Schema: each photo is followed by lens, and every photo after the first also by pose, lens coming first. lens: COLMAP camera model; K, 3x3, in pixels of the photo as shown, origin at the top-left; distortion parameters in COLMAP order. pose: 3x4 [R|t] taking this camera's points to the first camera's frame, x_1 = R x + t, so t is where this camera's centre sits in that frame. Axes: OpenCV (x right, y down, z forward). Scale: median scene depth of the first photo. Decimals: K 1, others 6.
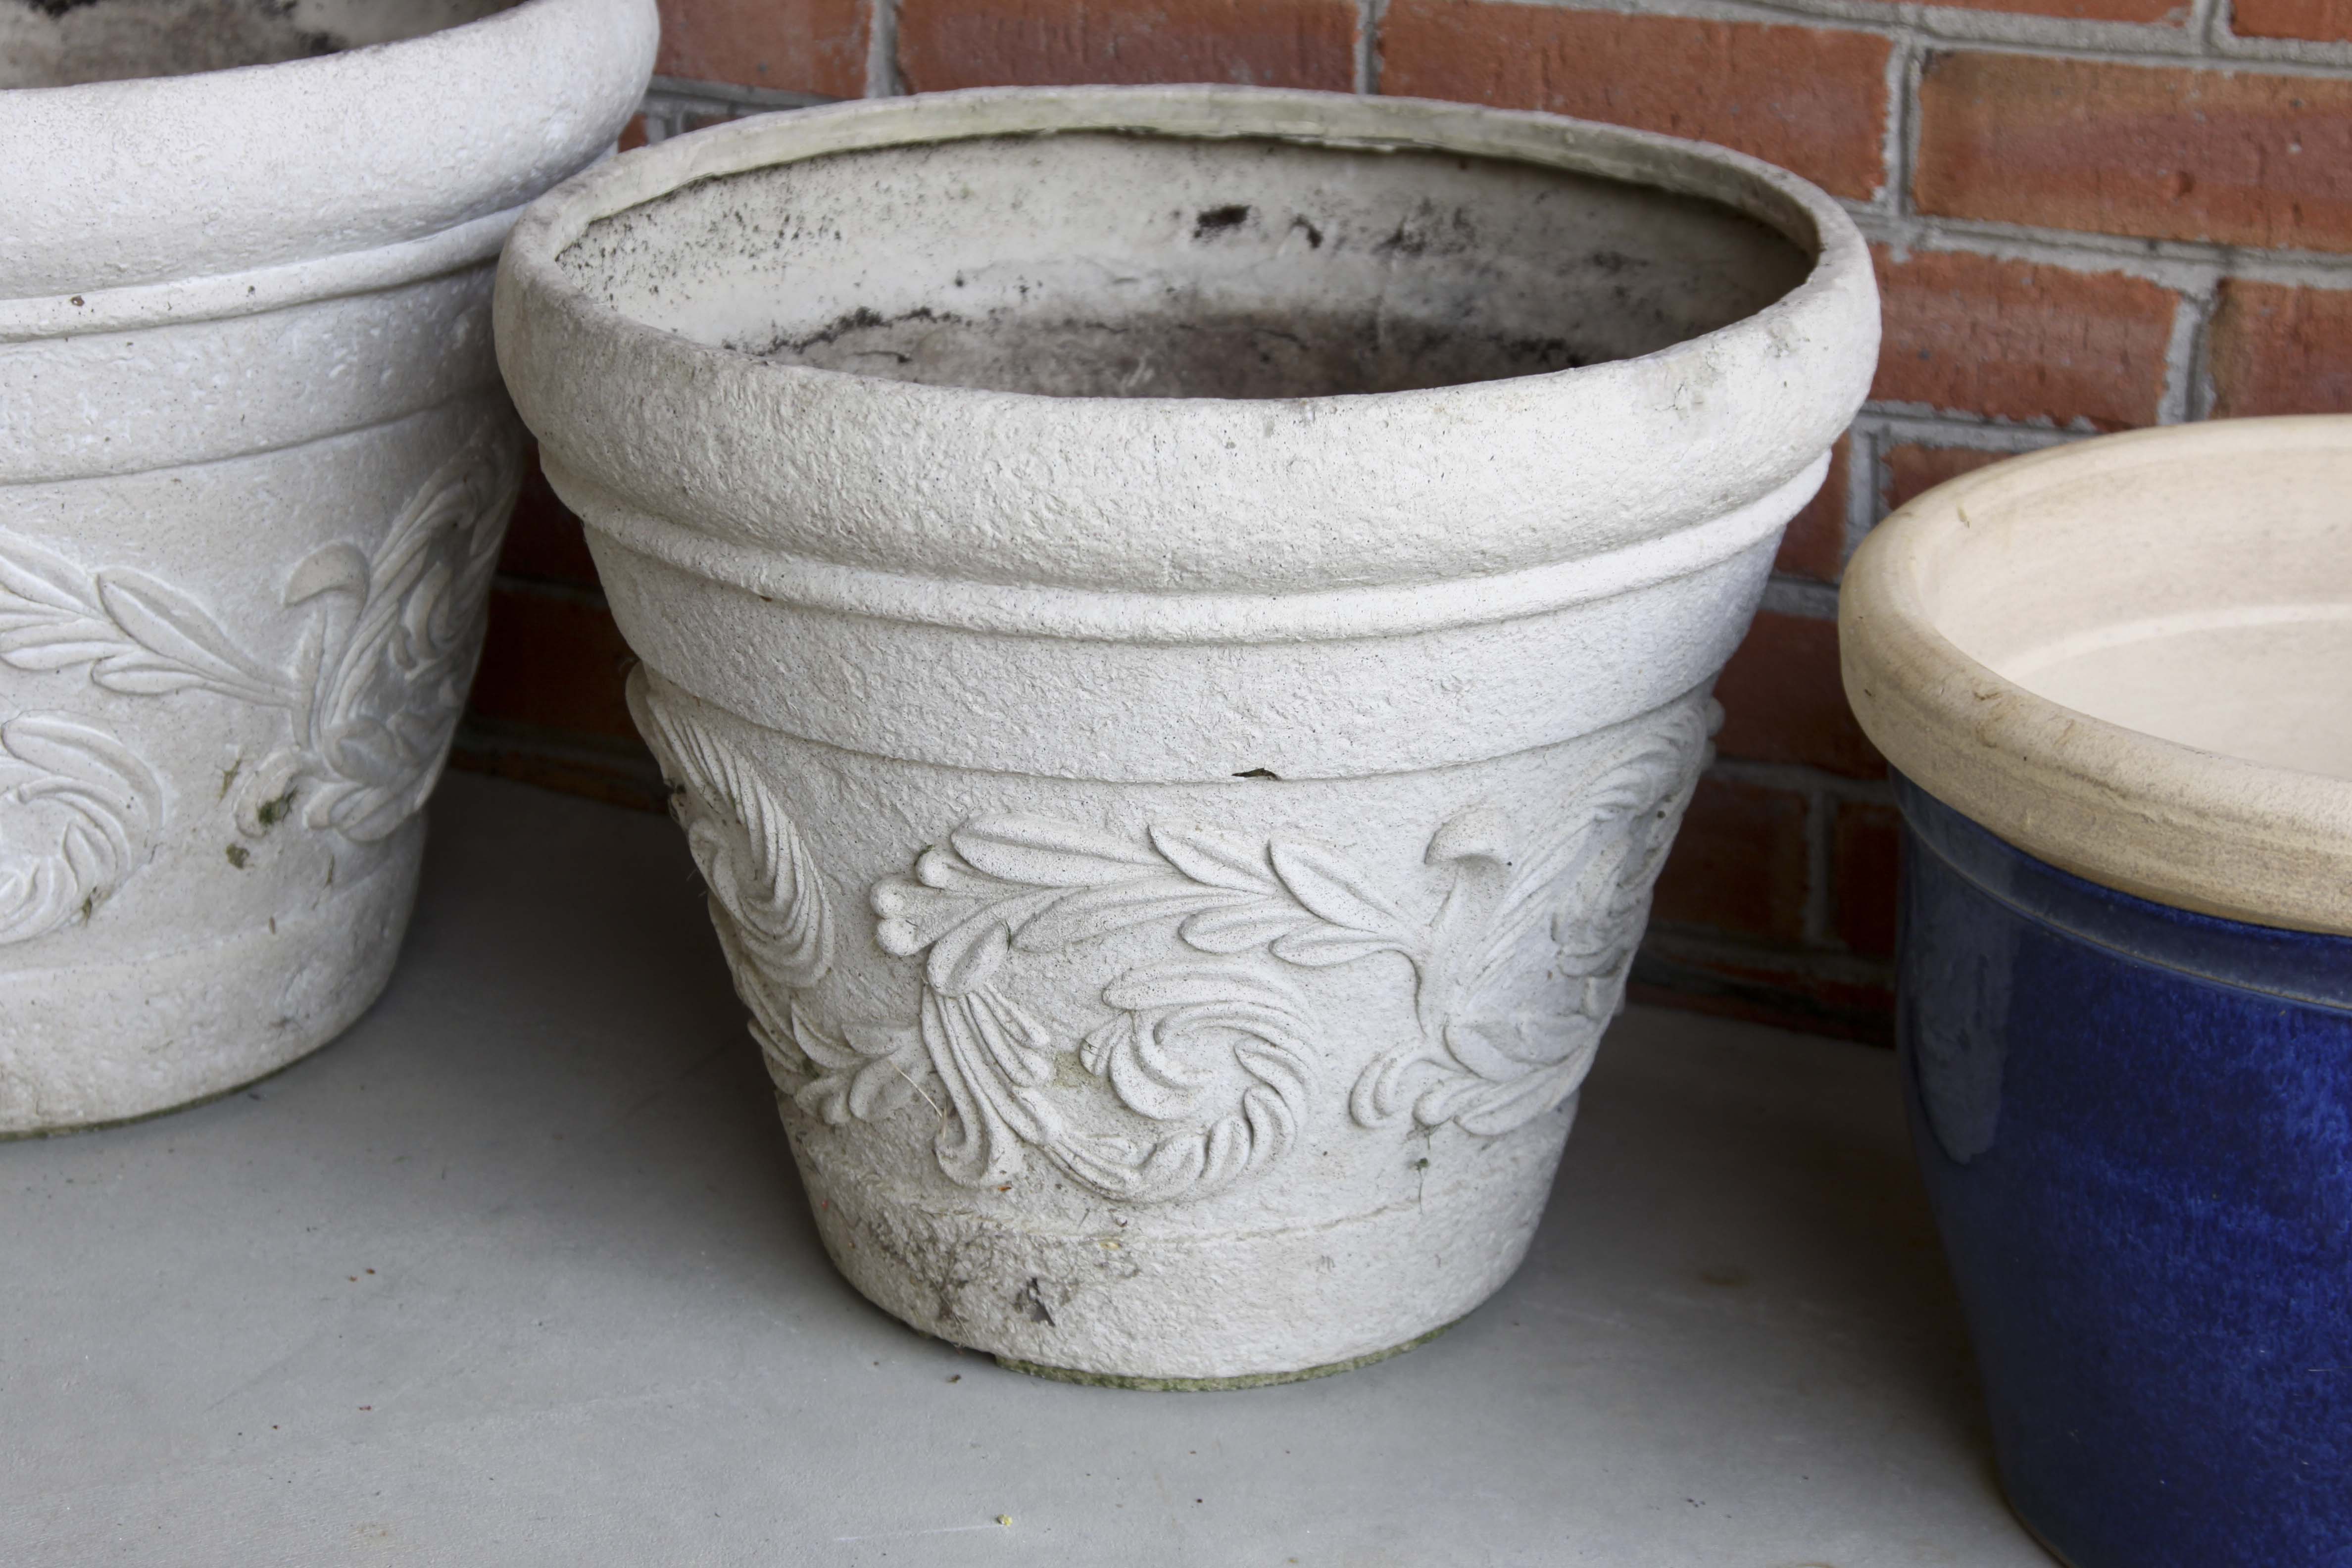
lens RADIAL K [[4900.3, 0, 1193.8], [0, 4900.3, 790.2], [0, 0, 1]] dist [0.104205, 0.125033]
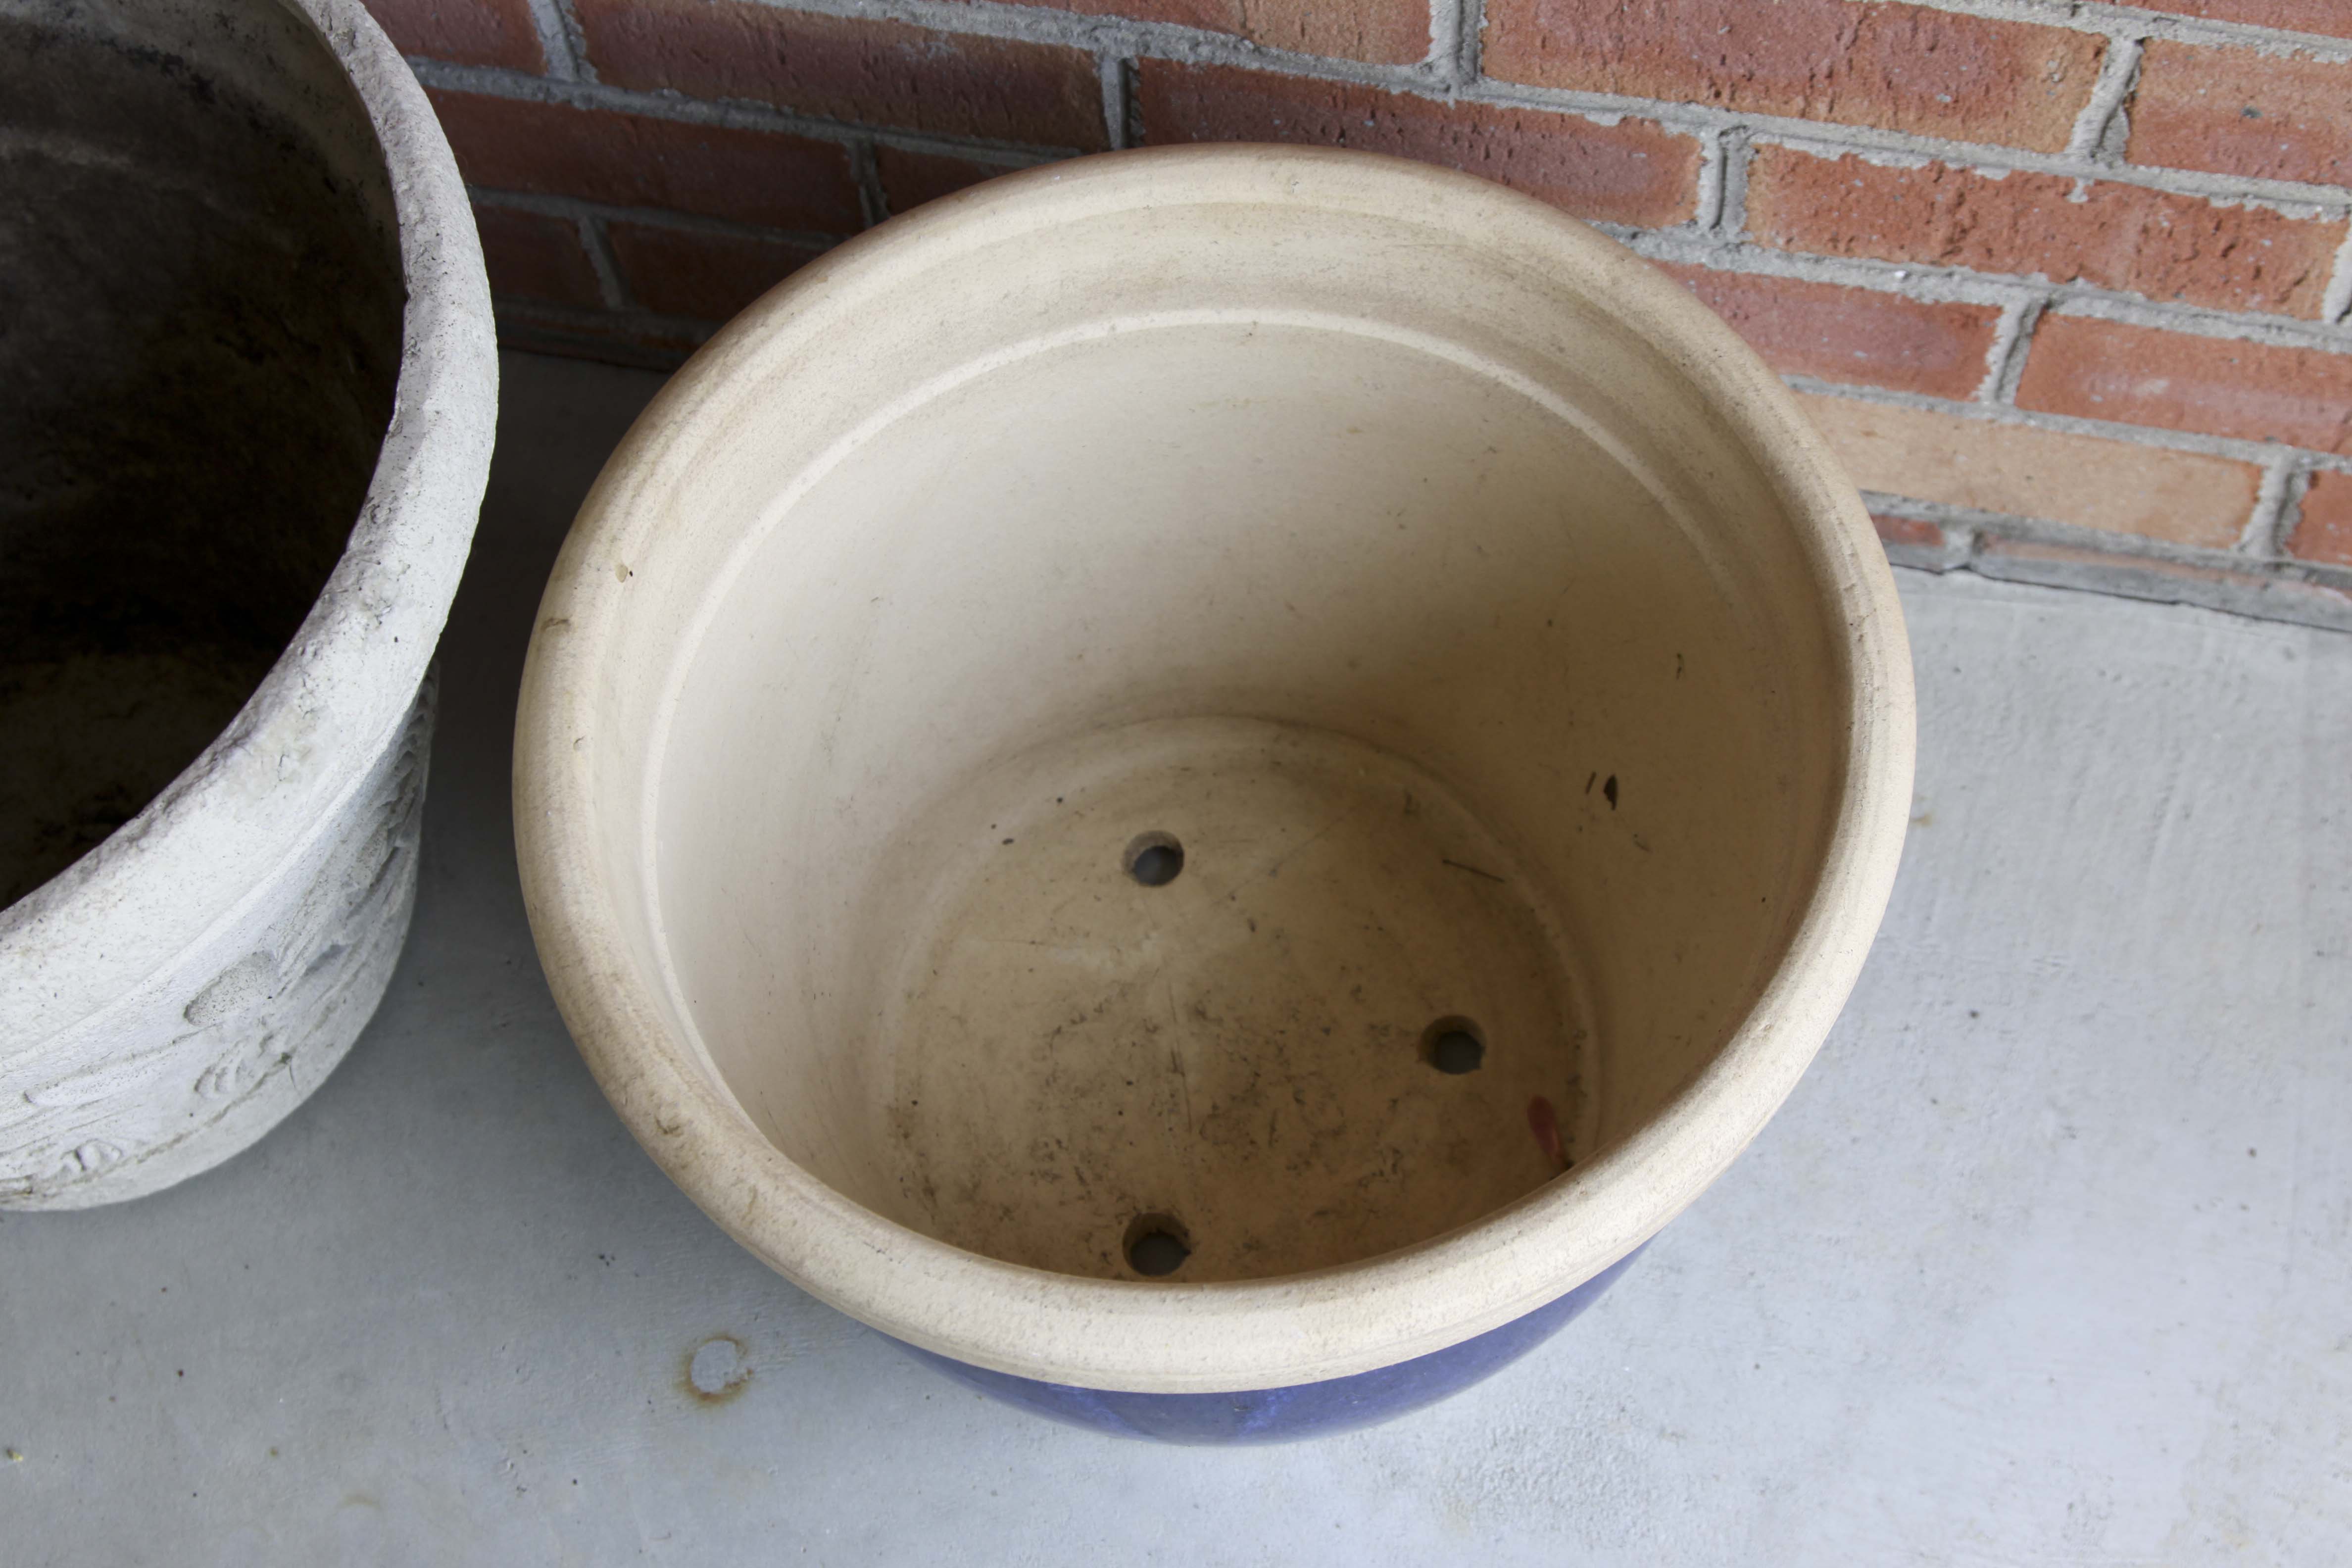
lens RADIAL K [[3478.2, 0, 1205.9], [0, 3478.2, 794.2], [0, 0, 1]] dist [-0.019664, 0.034262]
pose [[0.966026, -0.246899, 0.076391, 0.191532], [0.129371, 0.717839, 0.684084, -0.446470], [-0.223736, -0.650960, 0.725392, 0.426512]]
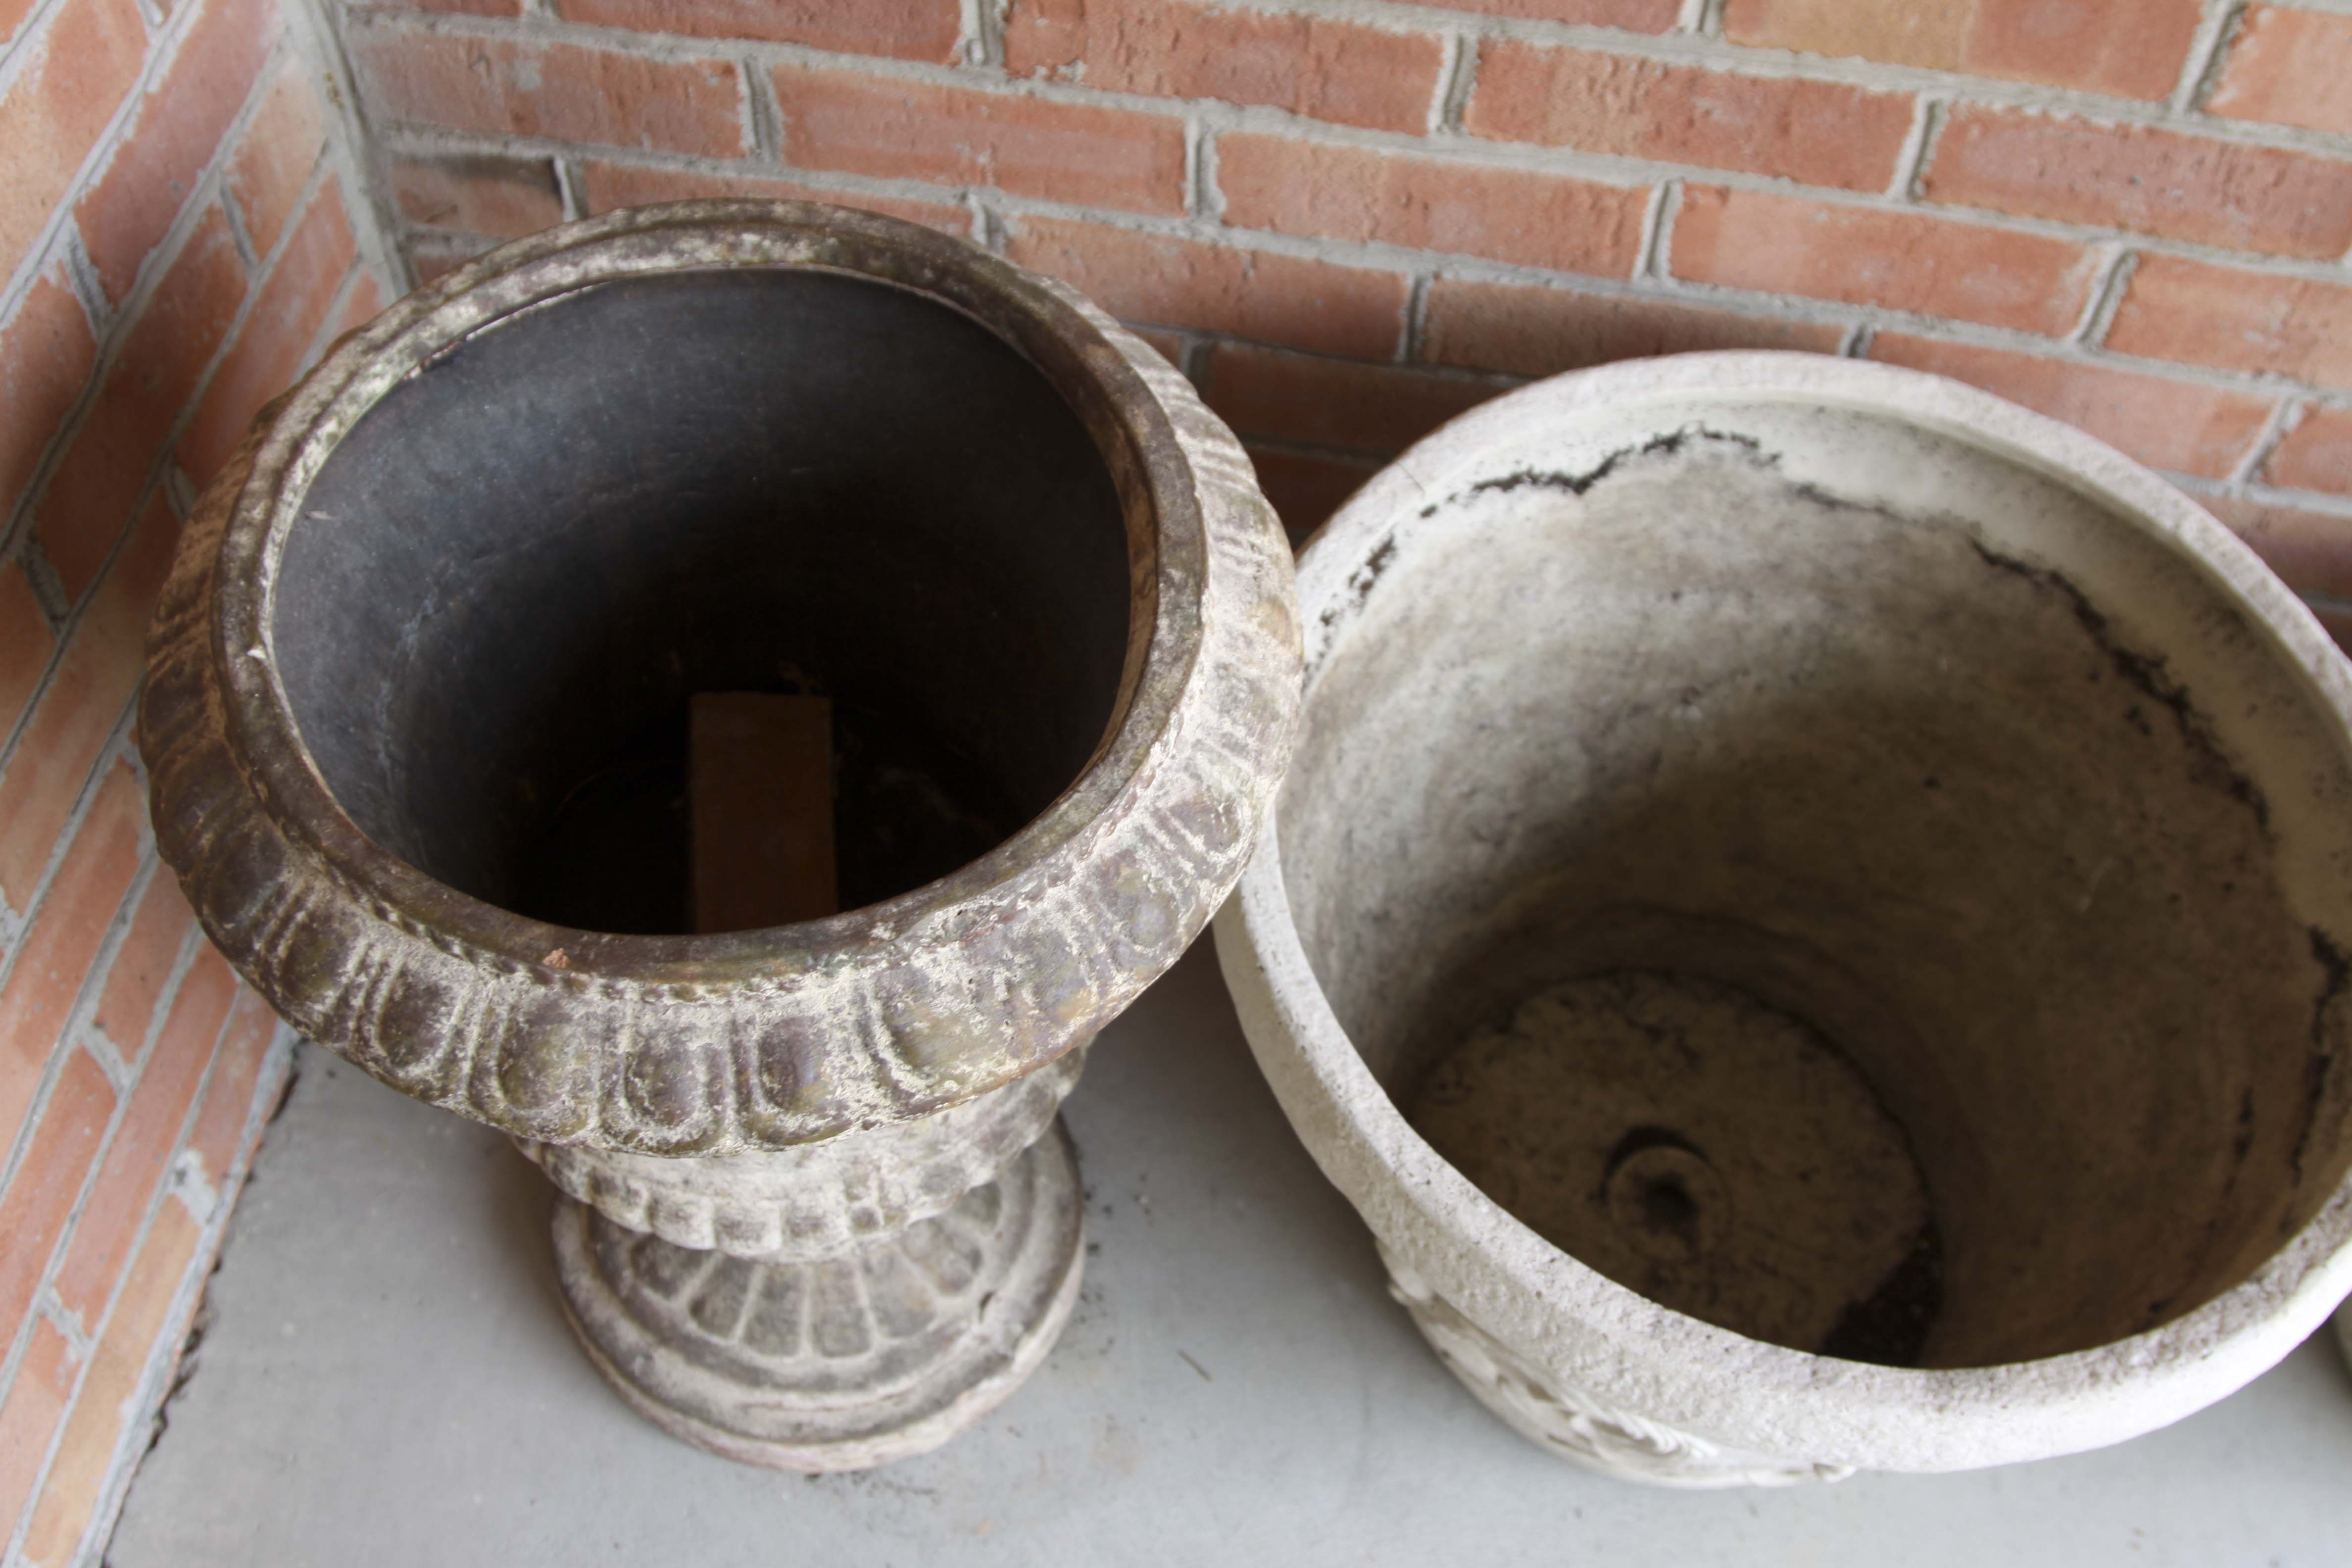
lens RADIAL K [[2488.5, 0, 1224.3], [0, 2488.5, 789.0], [0, 0, 1]] dist [-0.131077, 0.054046]
pose [[0.948564, -0.234586, 0.212594, -0.555921], [0.061531, 0.795322, 0.603056, -0.565528], [-0.310549, -0.558956, 0.768848, 0.671494]]
